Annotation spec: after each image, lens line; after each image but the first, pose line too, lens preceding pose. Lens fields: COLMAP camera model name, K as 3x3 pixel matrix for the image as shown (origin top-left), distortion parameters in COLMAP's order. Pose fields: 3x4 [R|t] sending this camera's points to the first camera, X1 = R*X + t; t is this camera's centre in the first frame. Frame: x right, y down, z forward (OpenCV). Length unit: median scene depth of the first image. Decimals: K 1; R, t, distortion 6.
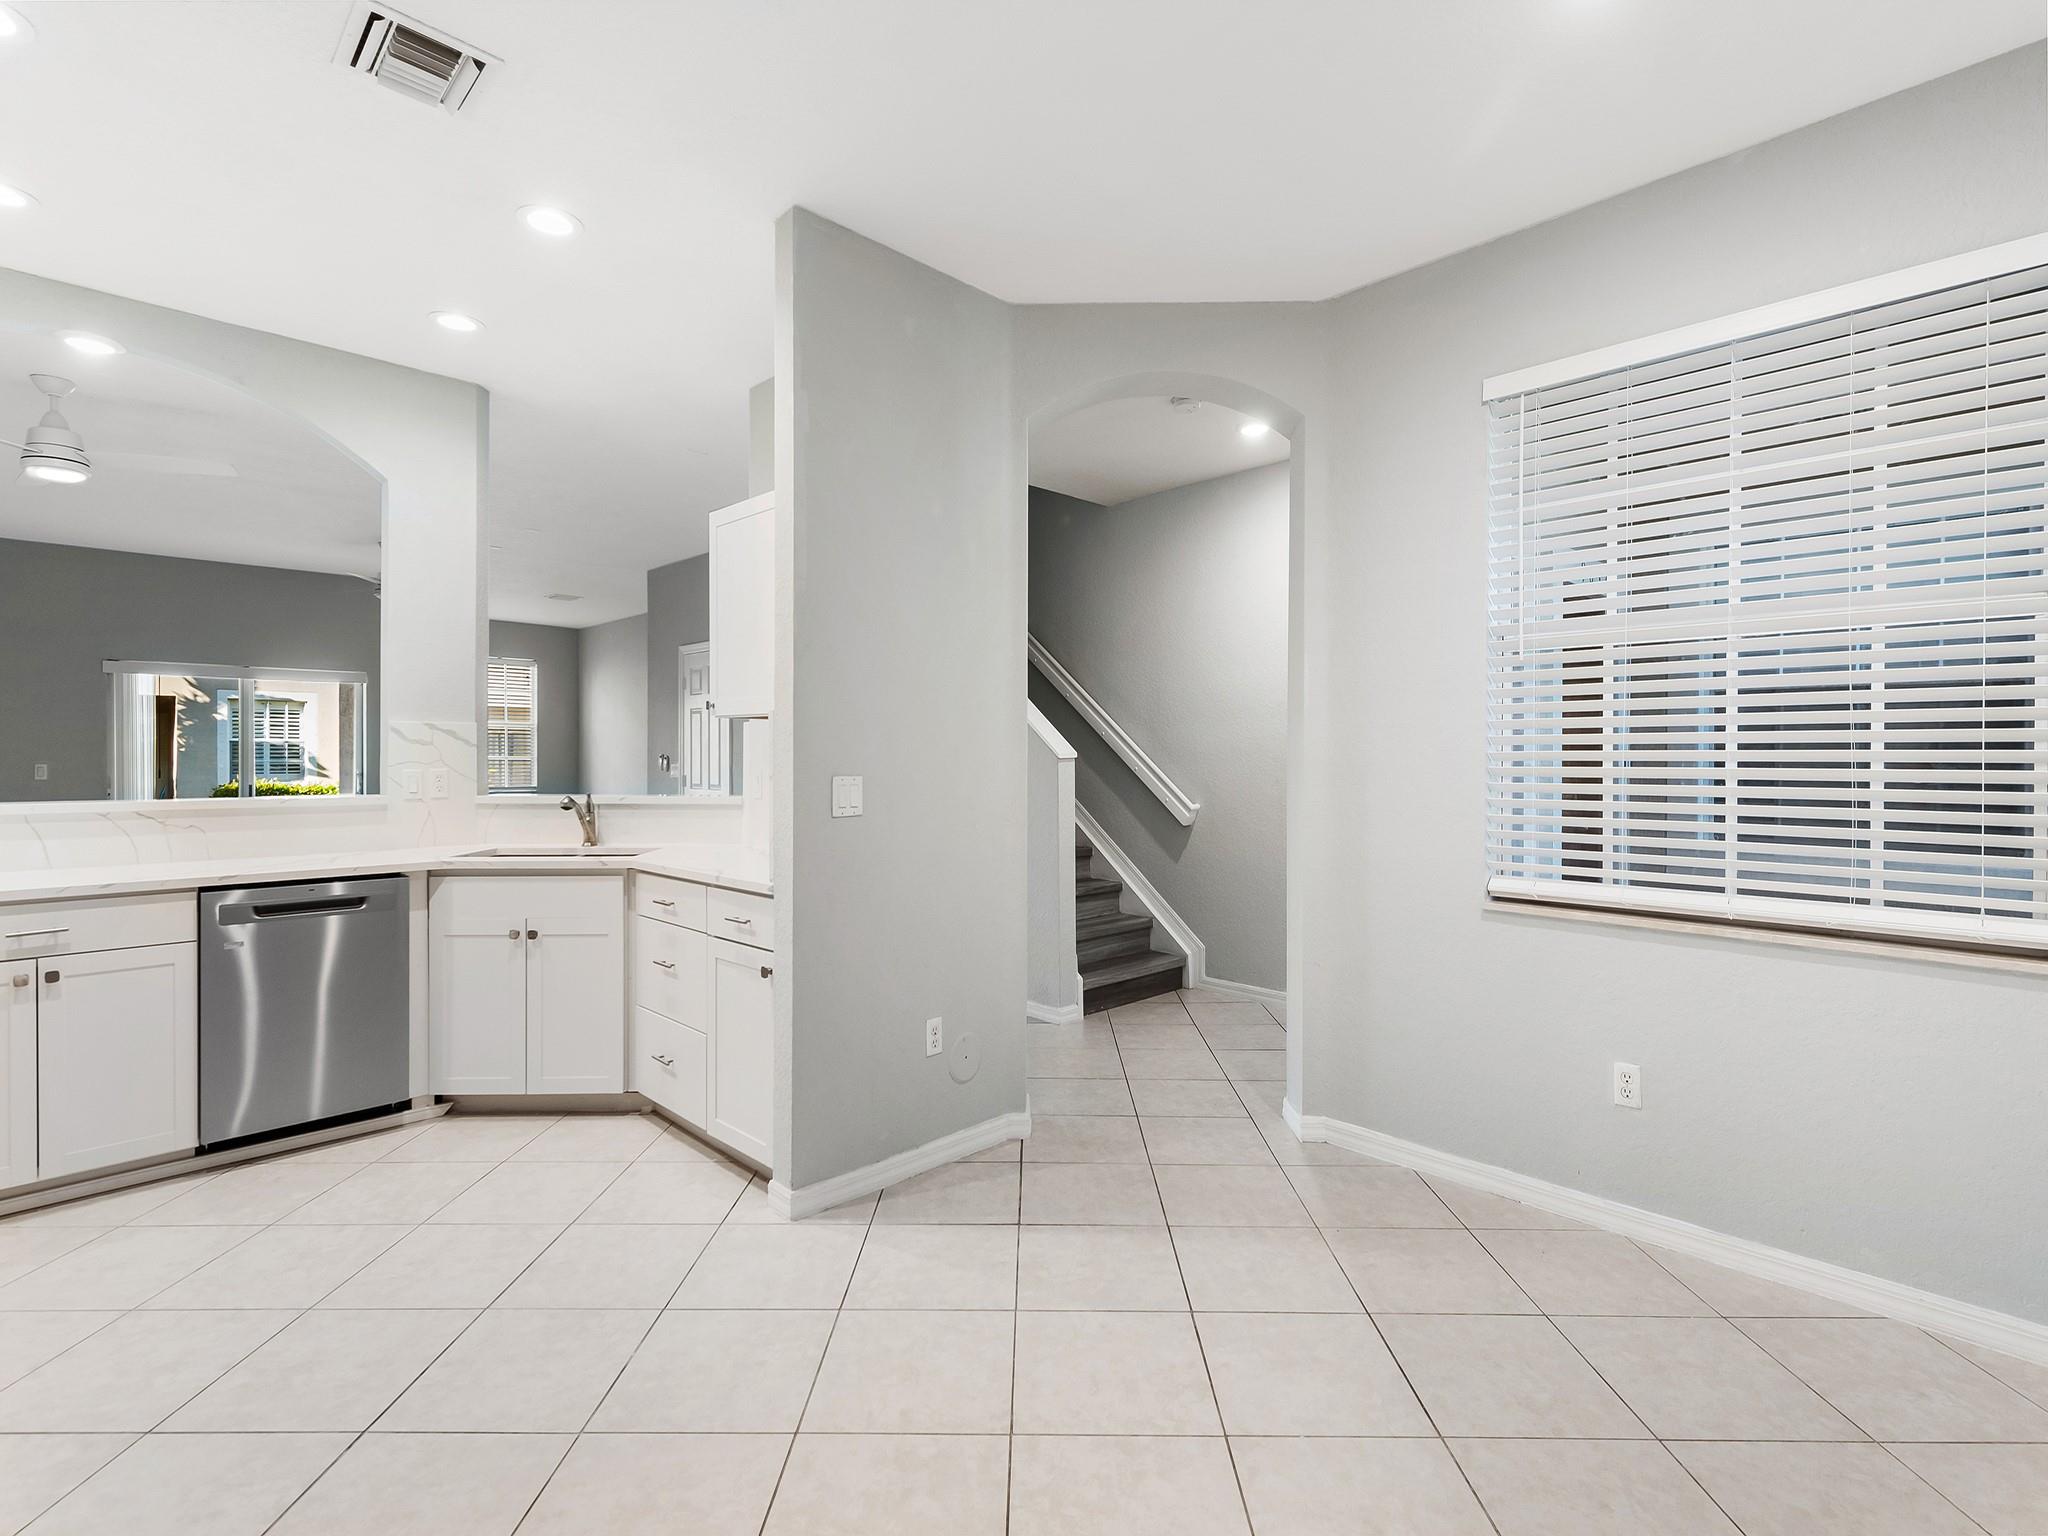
lens RADIAL K [[973.2, 0, 1031.9], [0, 973.2, 758.2], [0, 0, 1]] dist [0.013152, -0.002708]
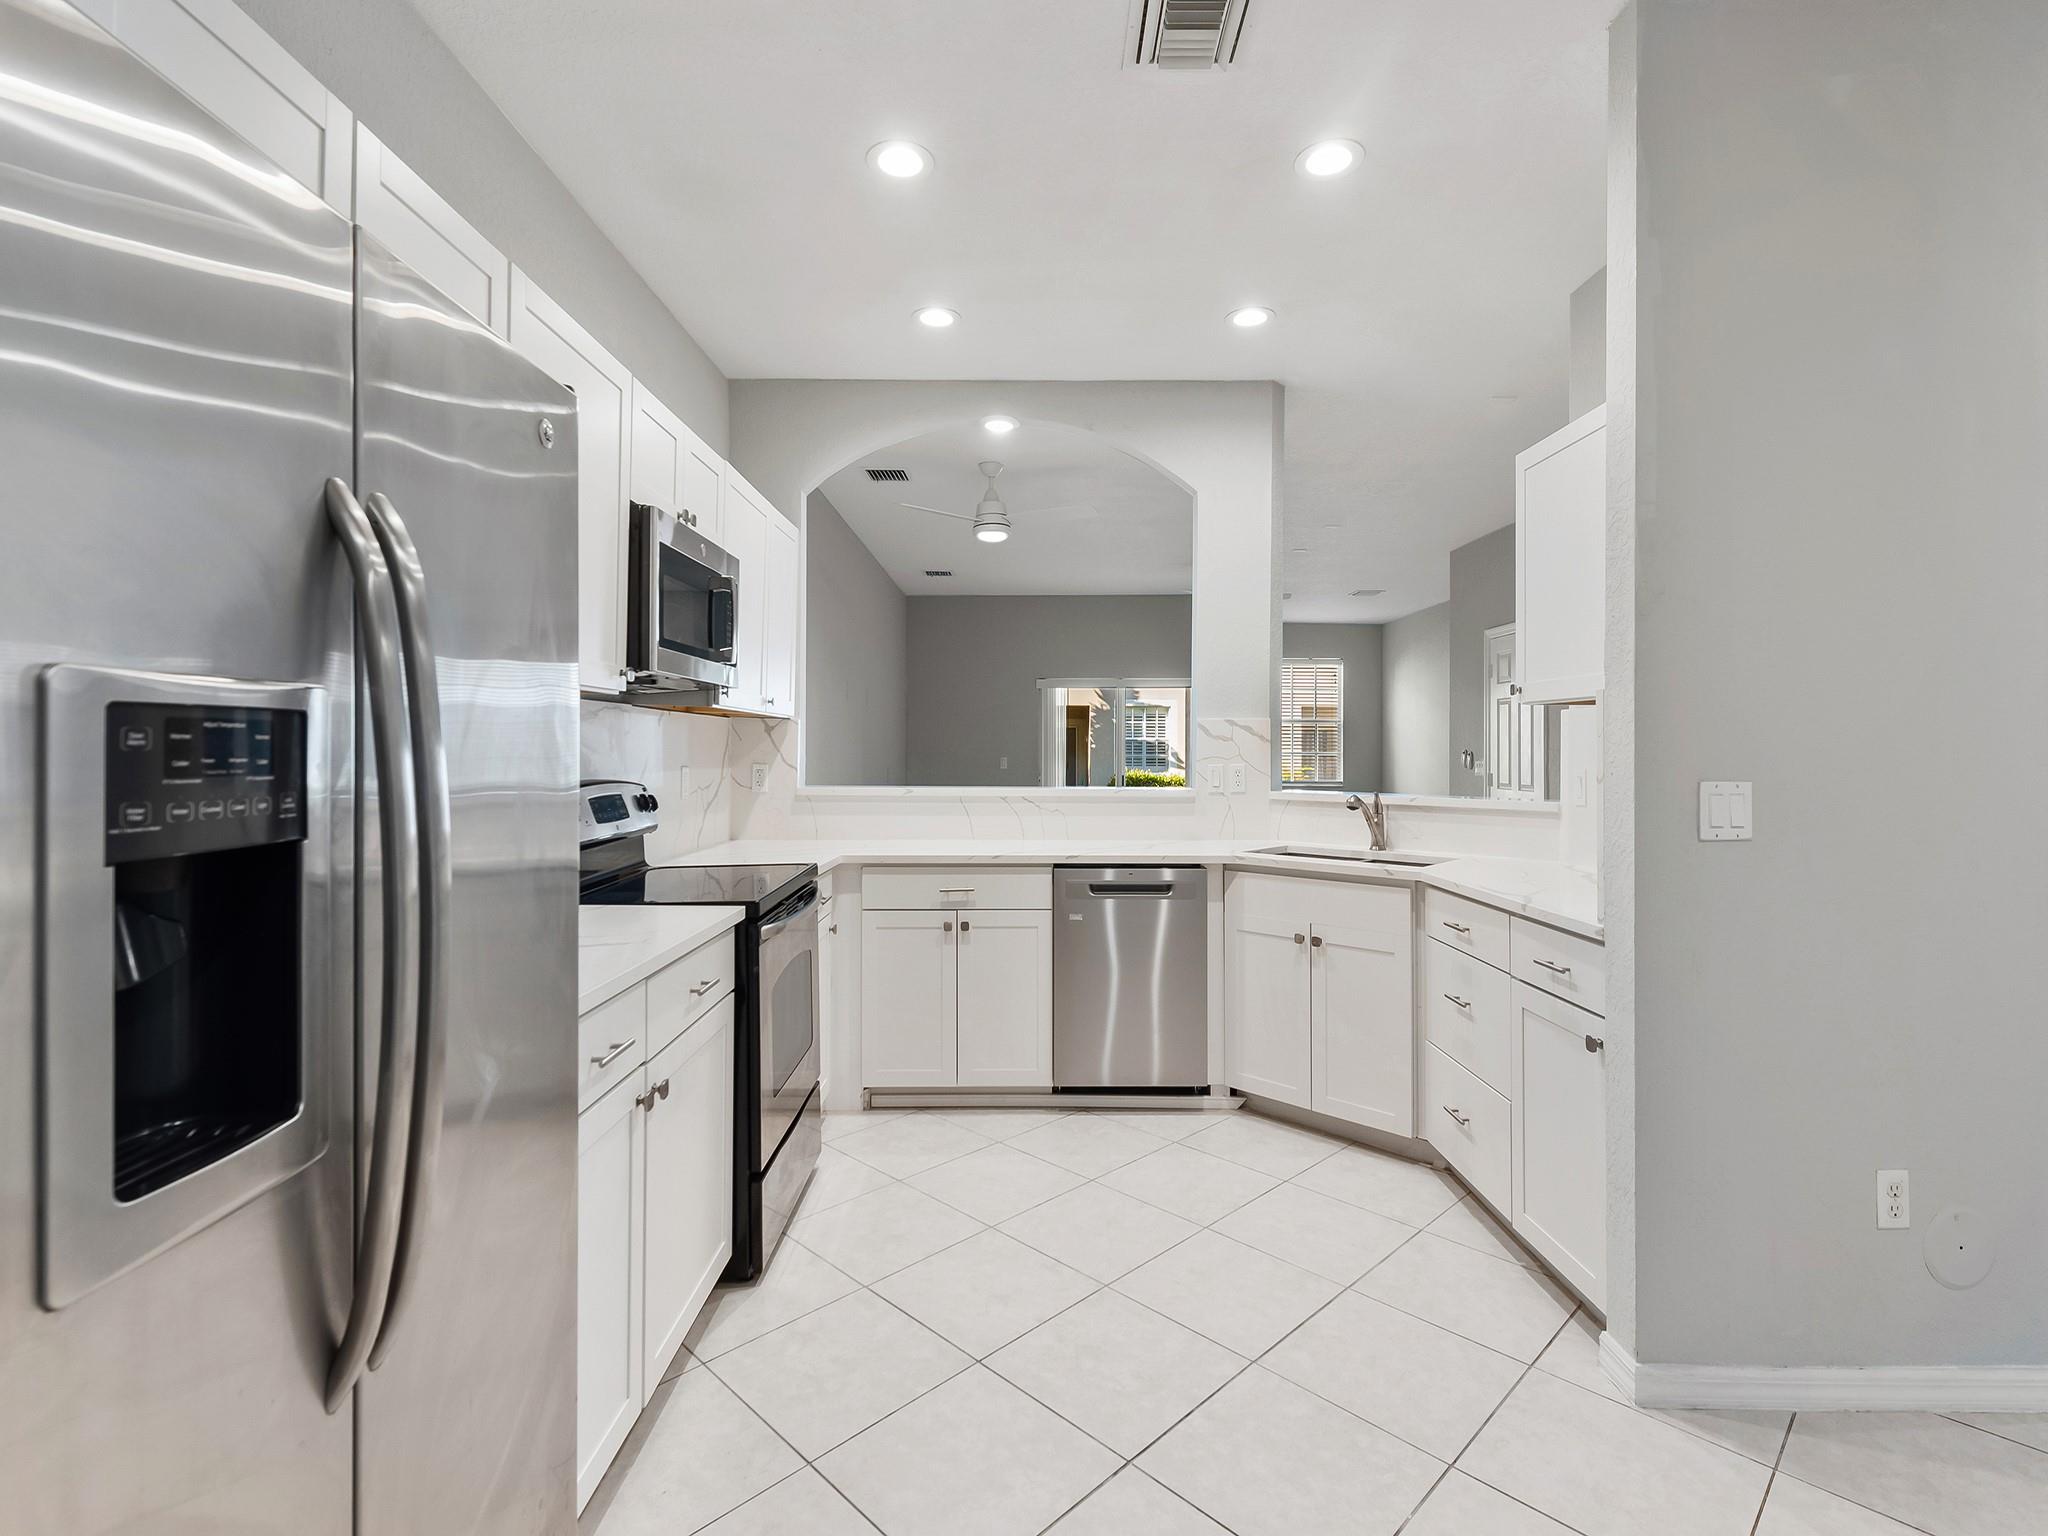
lens RADIAL K [[973.2, 0, 1038.8], [0, 973.2, 745.3], [0, 0, 1]] dist [0.013152, -0.002708]
pose [[0.710759, -0.003003, -0.703429, -0.040455], [-0.003328, 0.999965, -0.007632, -0.000427], [0.703428, 0.007766, 0.710725, 0.143217]]
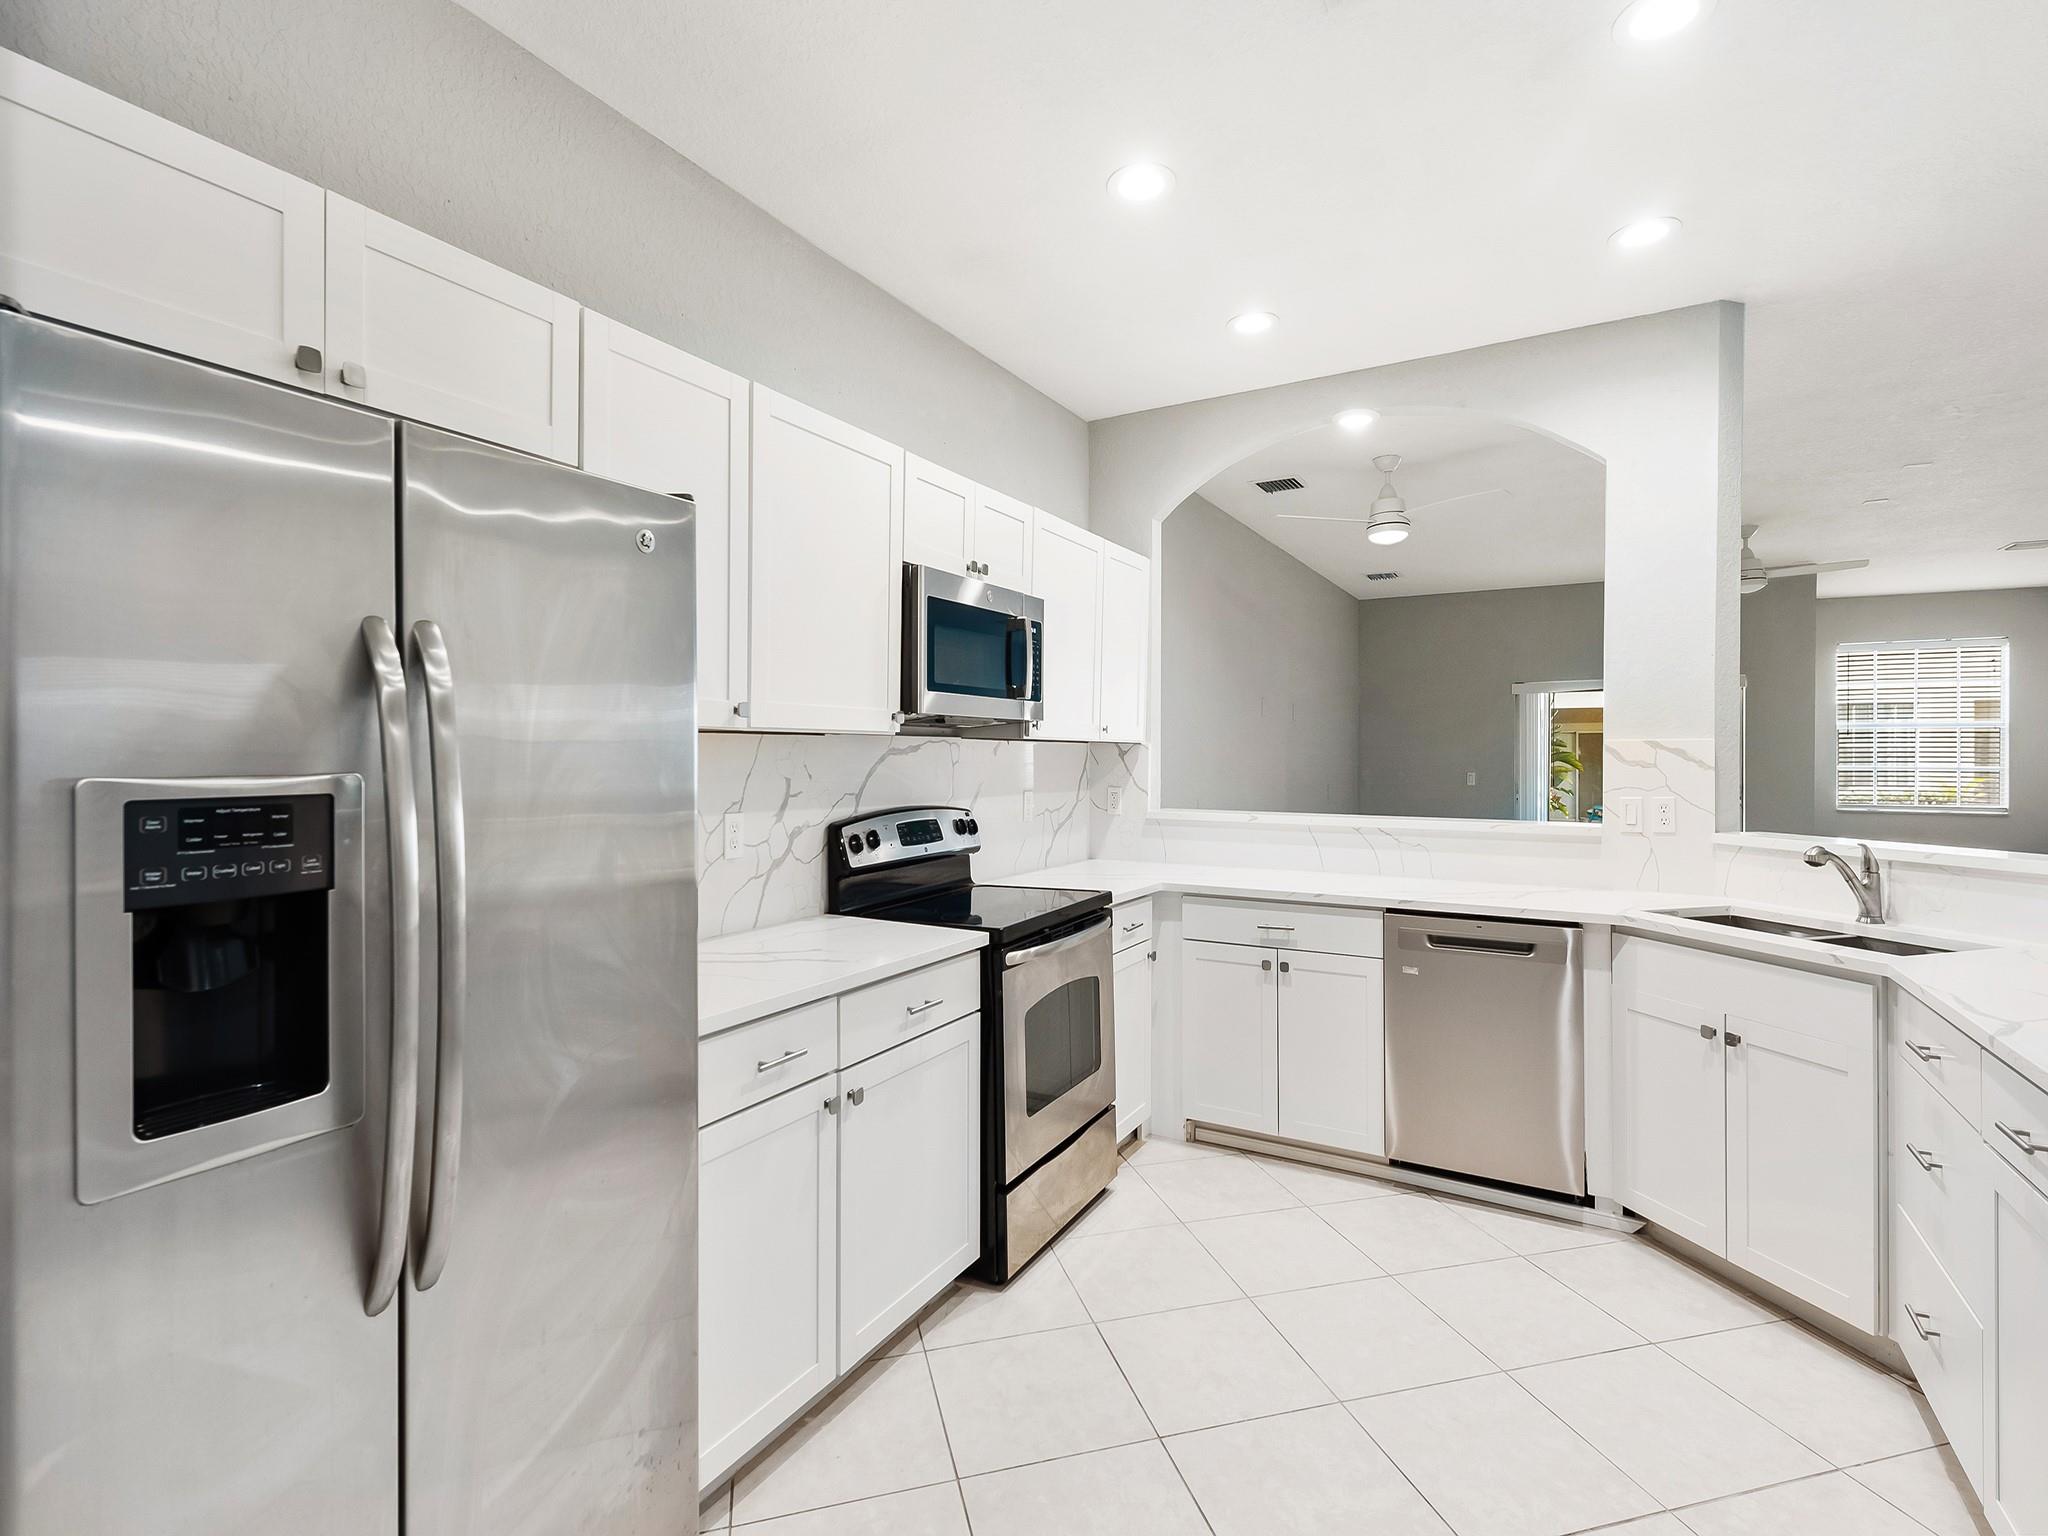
lens RADIAL K [[973.2, 0, 1042.4], [0, 973.2, 754.0], [0, 0, 1]] dist [0.013152, -0.002708]
pose [[0.268014, -0.001392, -0.963414, 0.041585], [-0.004100, 0.999988, -0.002586, -0.023305], [0.963406, 0.004643, 0.268005, 0.325560]]
